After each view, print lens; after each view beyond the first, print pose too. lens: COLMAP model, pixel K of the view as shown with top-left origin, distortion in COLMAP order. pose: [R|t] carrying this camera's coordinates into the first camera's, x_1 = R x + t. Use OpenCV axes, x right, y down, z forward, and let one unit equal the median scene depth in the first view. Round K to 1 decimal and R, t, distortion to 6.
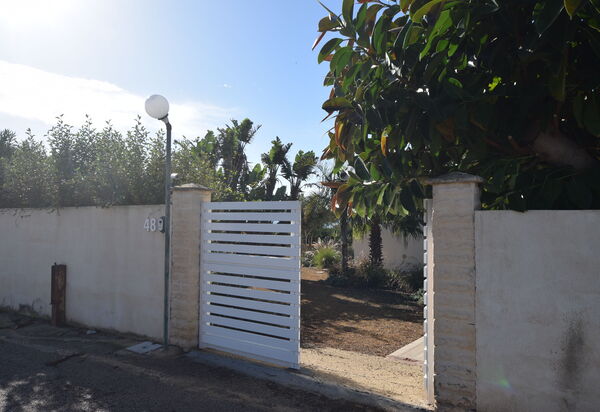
lens RADIAL K [[340.3, 0, 300.0], [0, 340.3, 206.0], [0, 0, 1]] dist [-0.000579, -0.010153]
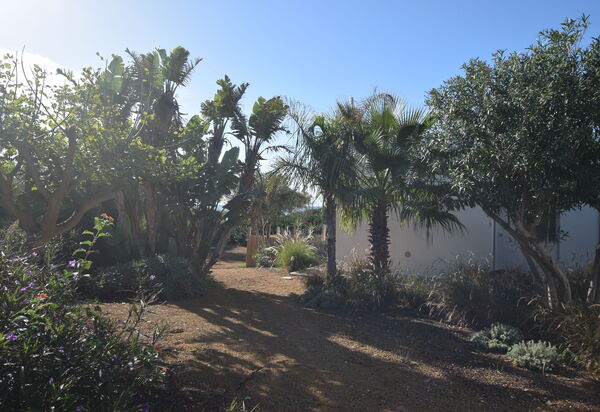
lens RADIAL K [[340.3, 0, 300.0], [0, 340.3, 206.0], [0, 0, 1]] dist [-0.000579, -0.010153]
pose [[0.988283, 0.016817, 0.151706, -0.021139], [-0.021906, 0.999250, 0.031936, 0.028126], [-0.151055, -0.034886, 0.987910, 0.322395]]
